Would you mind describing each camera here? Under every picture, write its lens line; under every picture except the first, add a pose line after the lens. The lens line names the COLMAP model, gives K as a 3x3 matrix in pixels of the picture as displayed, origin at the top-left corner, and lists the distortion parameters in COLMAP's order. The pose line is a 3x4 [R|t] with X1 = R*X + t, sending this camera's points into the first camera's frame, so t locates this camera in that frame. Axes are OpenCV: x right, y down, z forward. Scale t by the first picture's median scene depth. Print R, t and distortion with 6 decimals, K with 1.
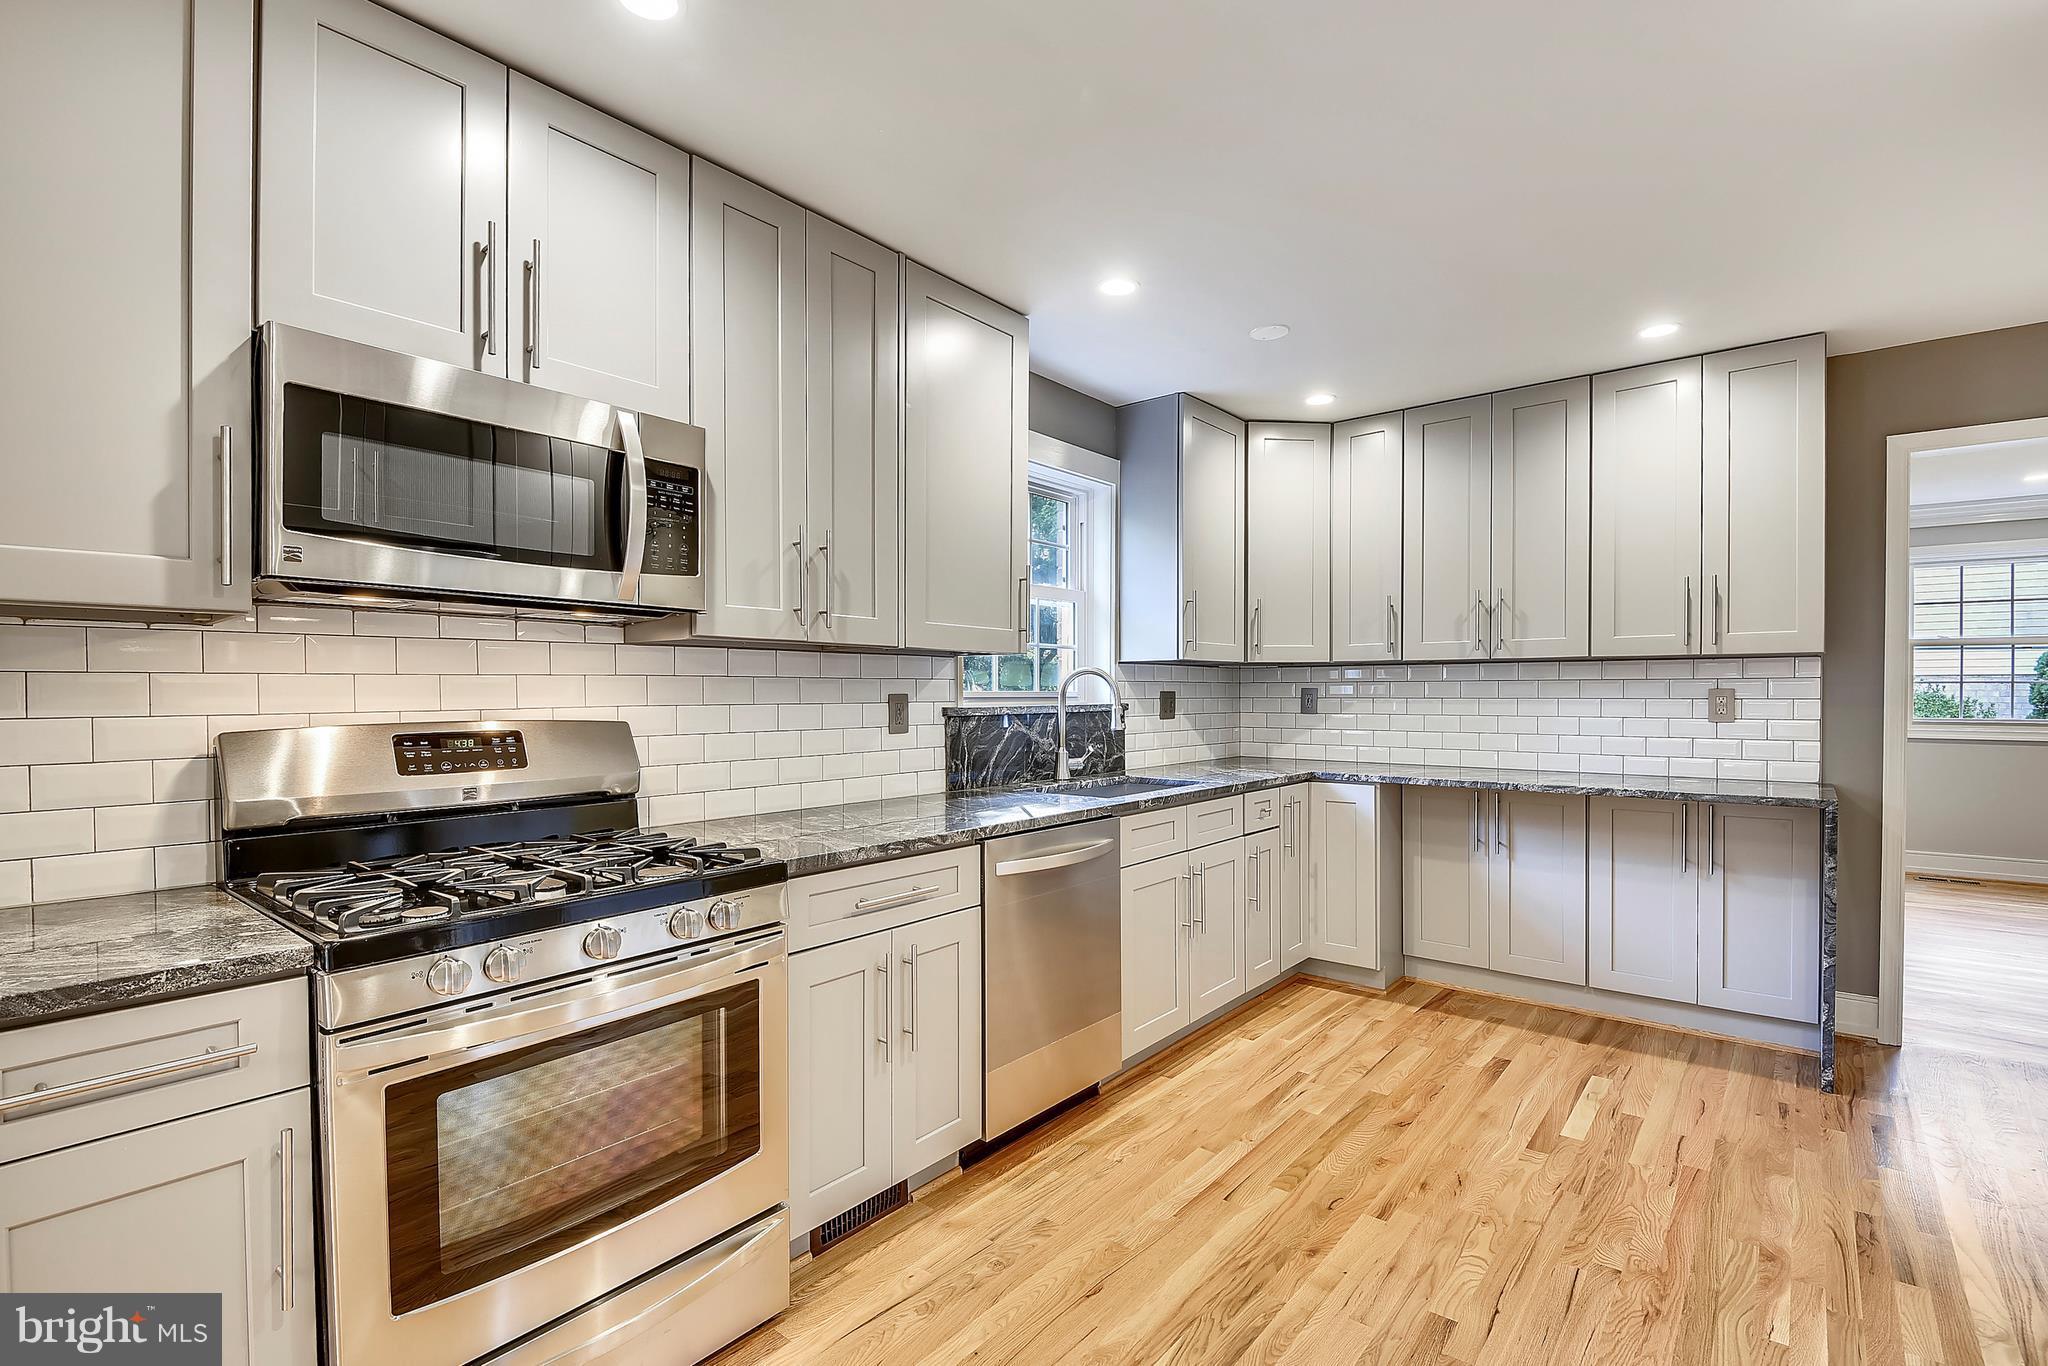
lens RADIAL K [[957.7, 0, 1014.9], [0, 957.7, 700.6], [0, 0, 1]] dist [-0.026920, -0.001738]
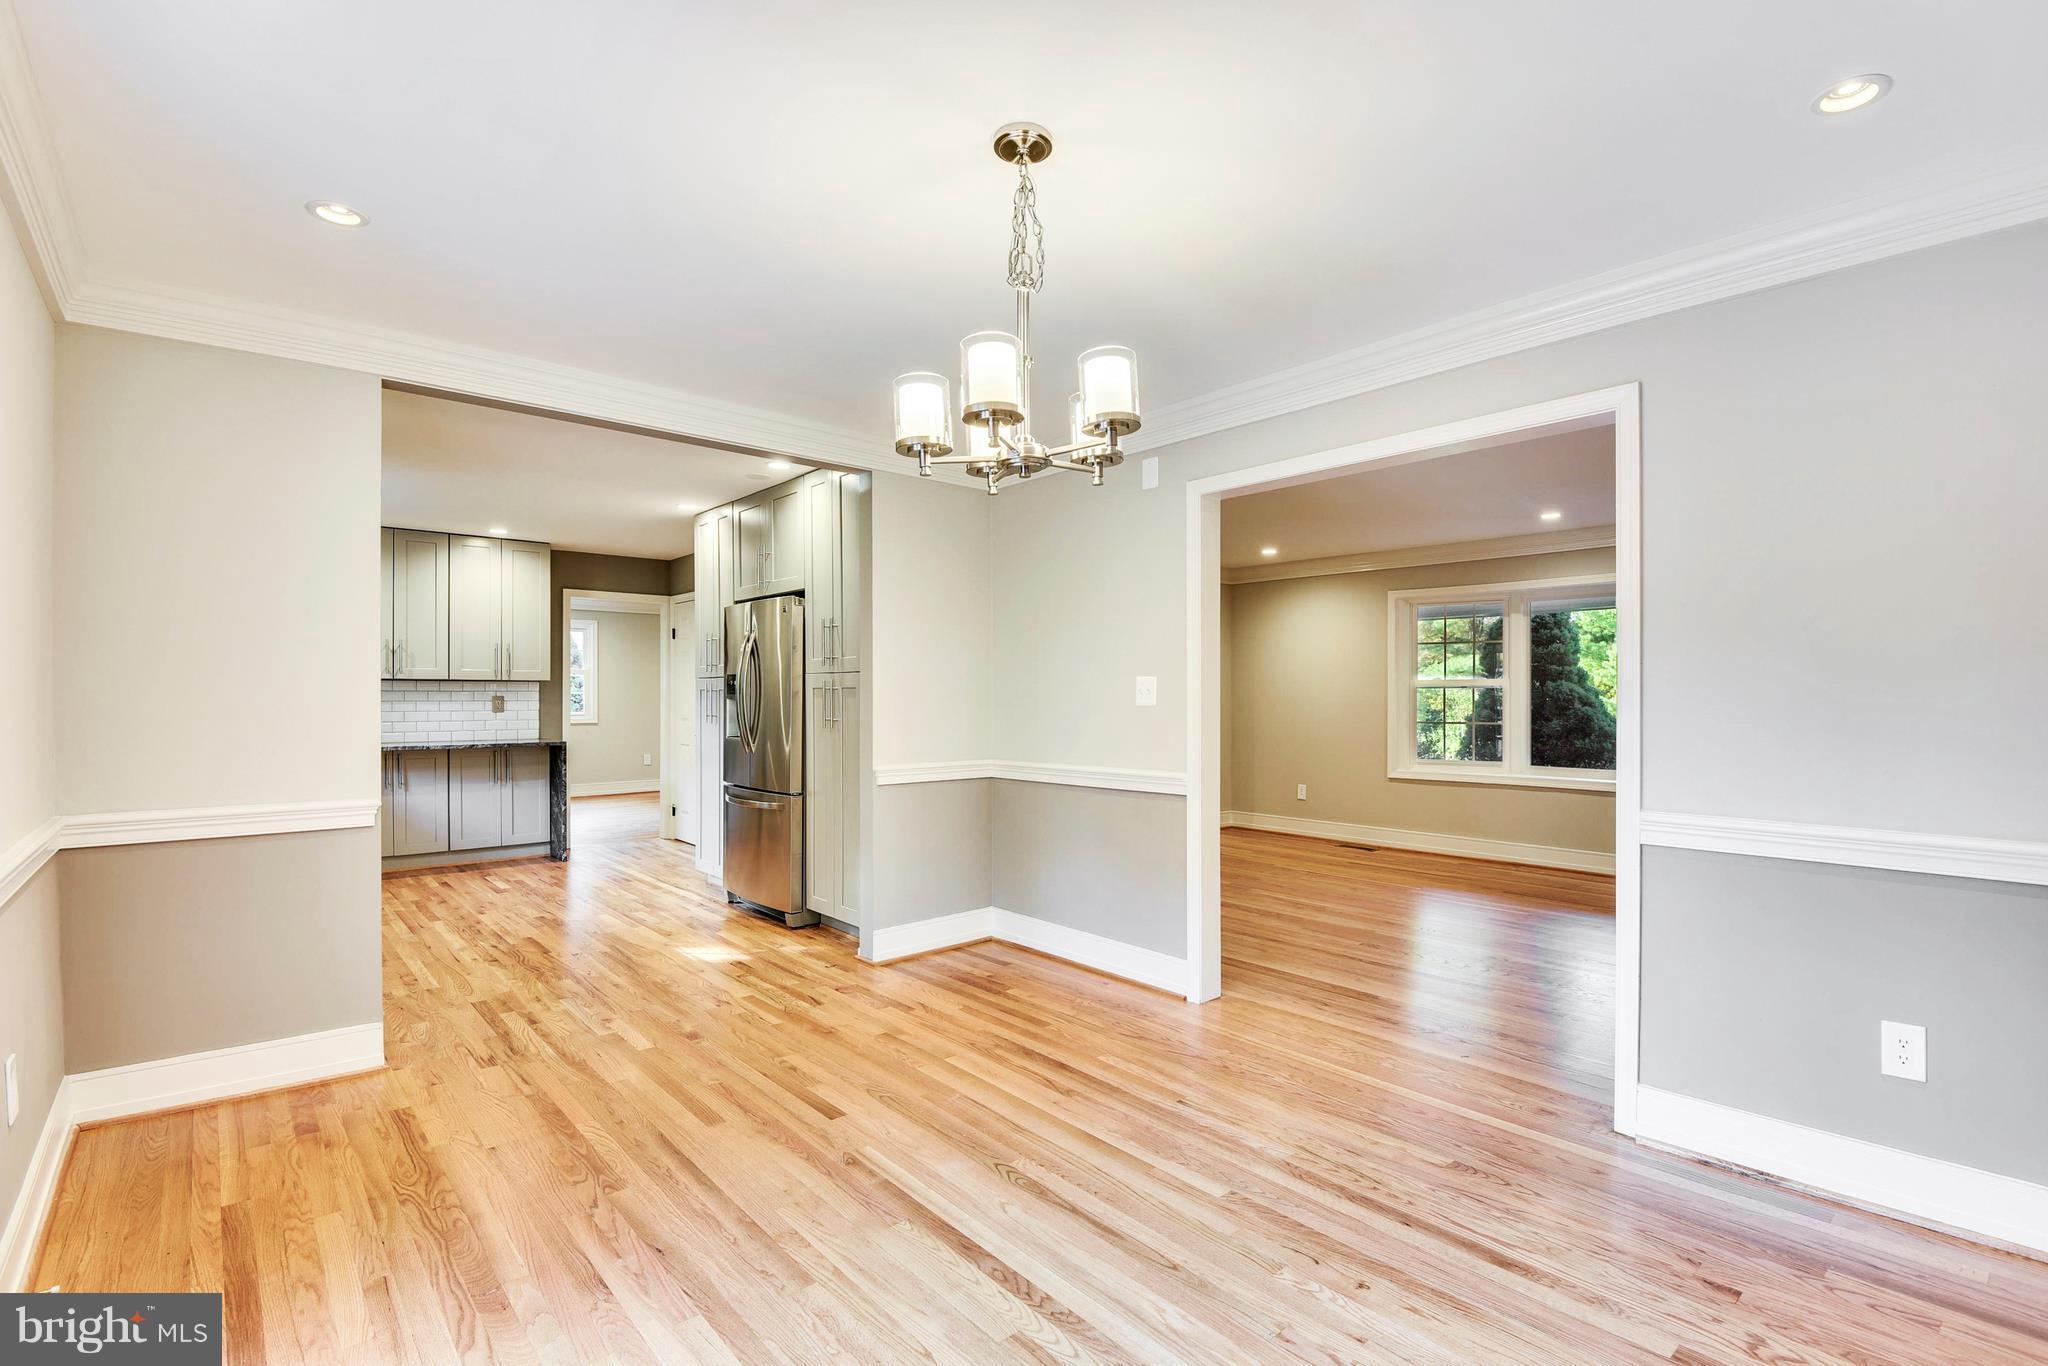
lens RADIAL K [[957.7, 0, 1002.0], [0, 957.7, 693.8], [0, 0, 1]] dist [-0.026920, -0.001738]
pose [[0.174413, 0.004908, 0.984660, -1.113885], [0.006856, 0.999957, -0.006199, 0.002694], [-0.984649, 0.007832, 0.174372, -0.452450]]
